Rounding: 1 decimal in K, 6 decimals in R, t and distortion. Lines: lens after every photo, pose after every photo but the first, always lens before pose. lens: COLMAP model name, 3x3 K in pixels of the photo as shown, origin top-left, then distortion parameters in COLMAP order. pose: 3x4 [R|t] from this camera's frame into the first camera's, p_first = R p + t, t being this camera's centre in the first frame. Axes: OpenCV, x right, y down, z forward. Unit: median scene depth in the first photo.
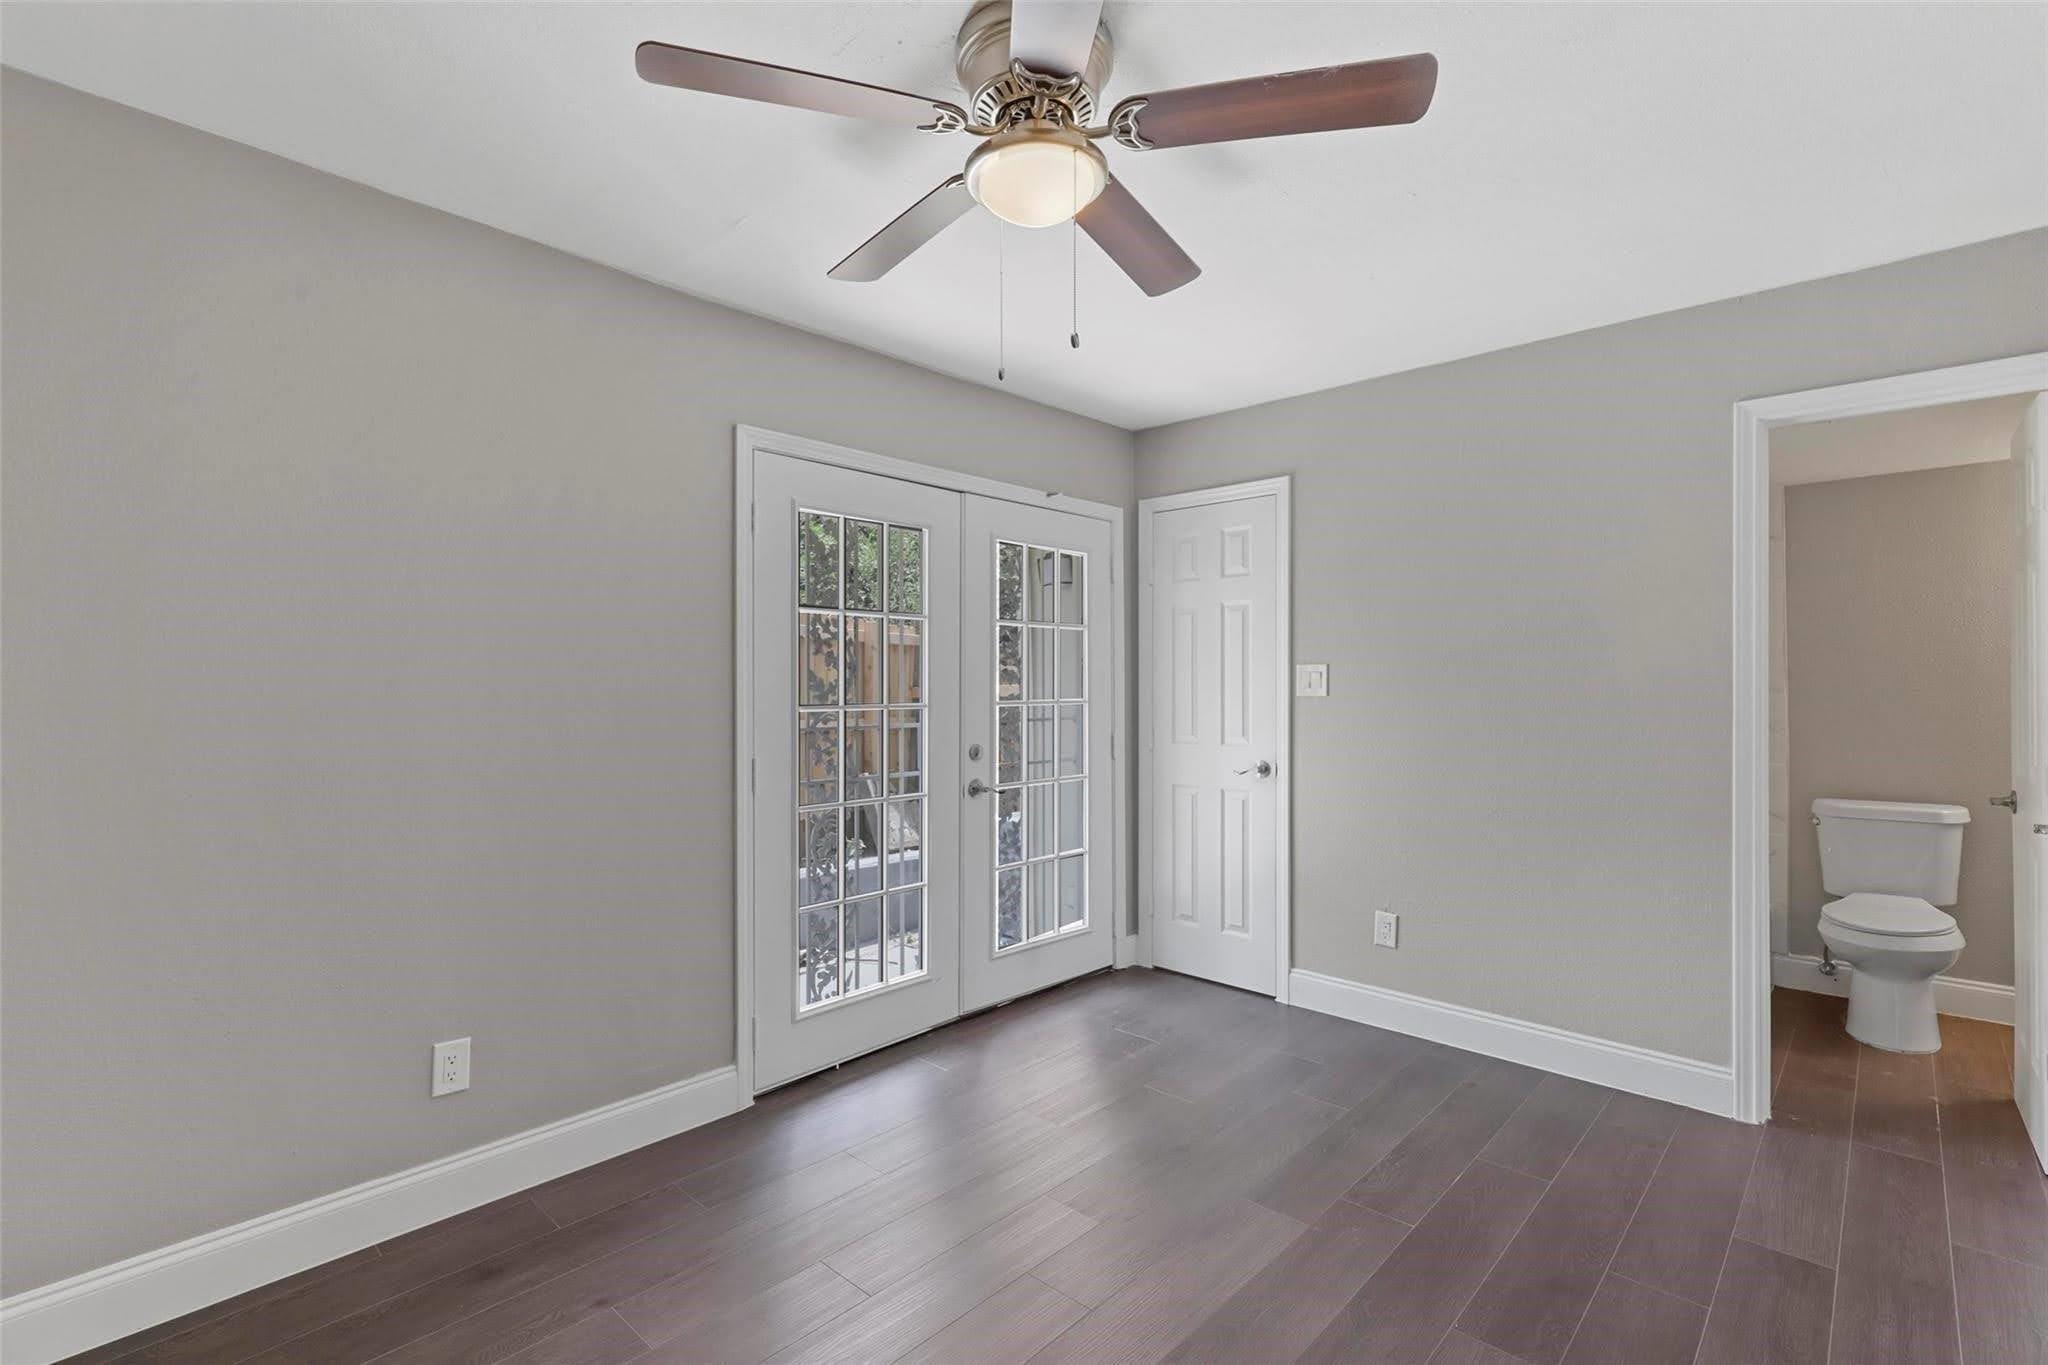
lens RADIAL K [[953.2, 0, 1027.6], [0, 953.2, 639.7], [0, 0, 1]] dist [-0.001078, -0.000134]
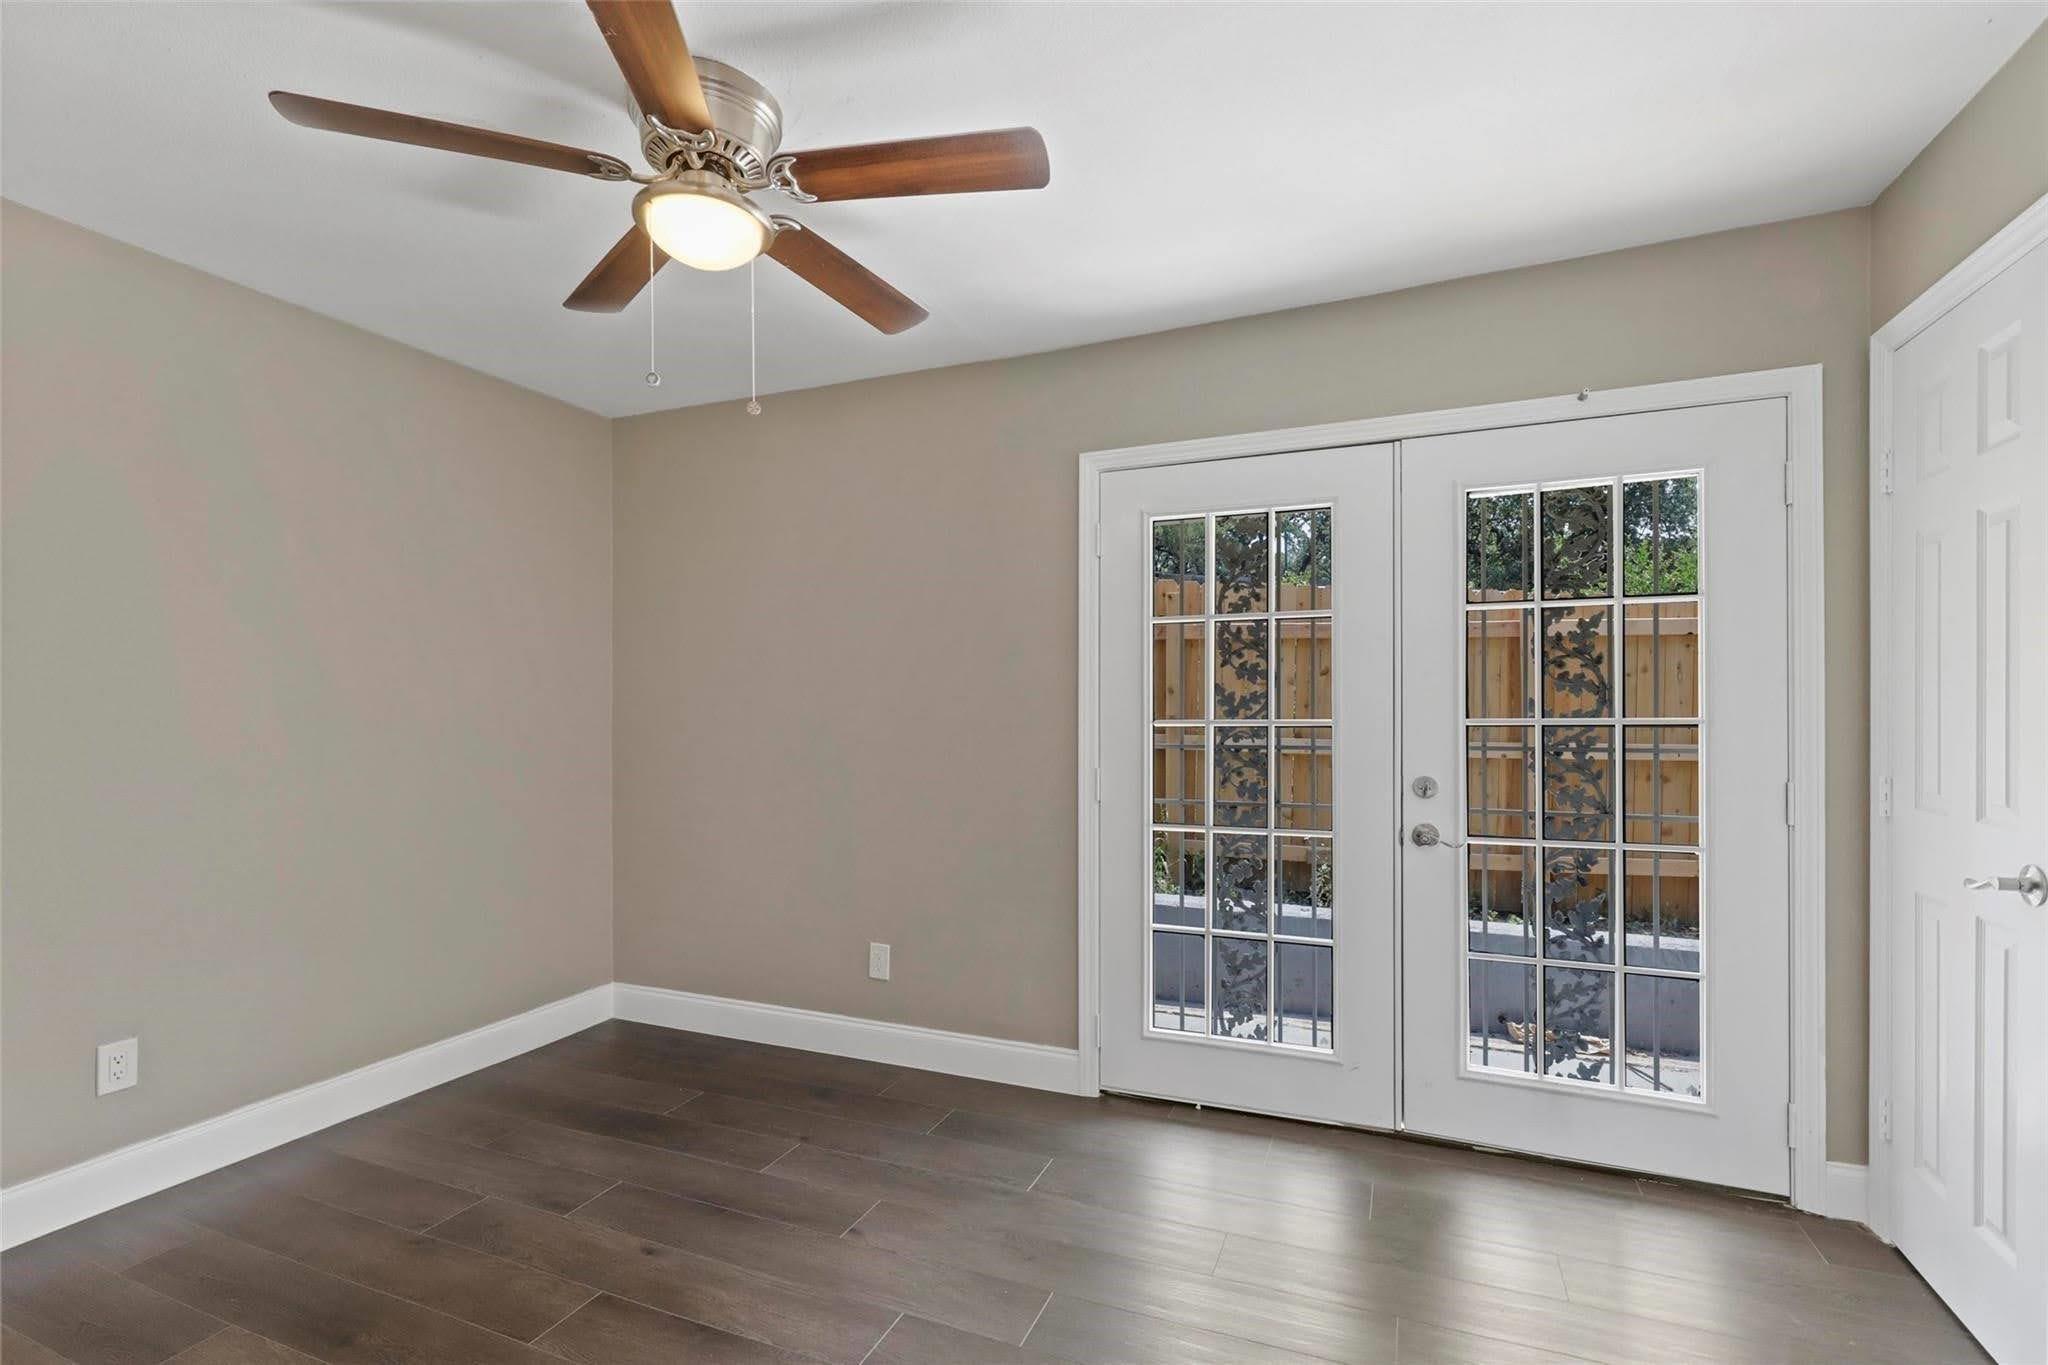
lens RADIAL K [[937.6, 0, 1024.6], [0, 937.6, 679.5], [0, 0, 1]] dist [0.000693, 0.000641]
pose [[0.330852, -0.027953, -0.943269, 0.541745], [0.052800, 0.998544, -0.011072, 0.026524], [0.942204, -0.046142, 0.331846, 0.479420]]
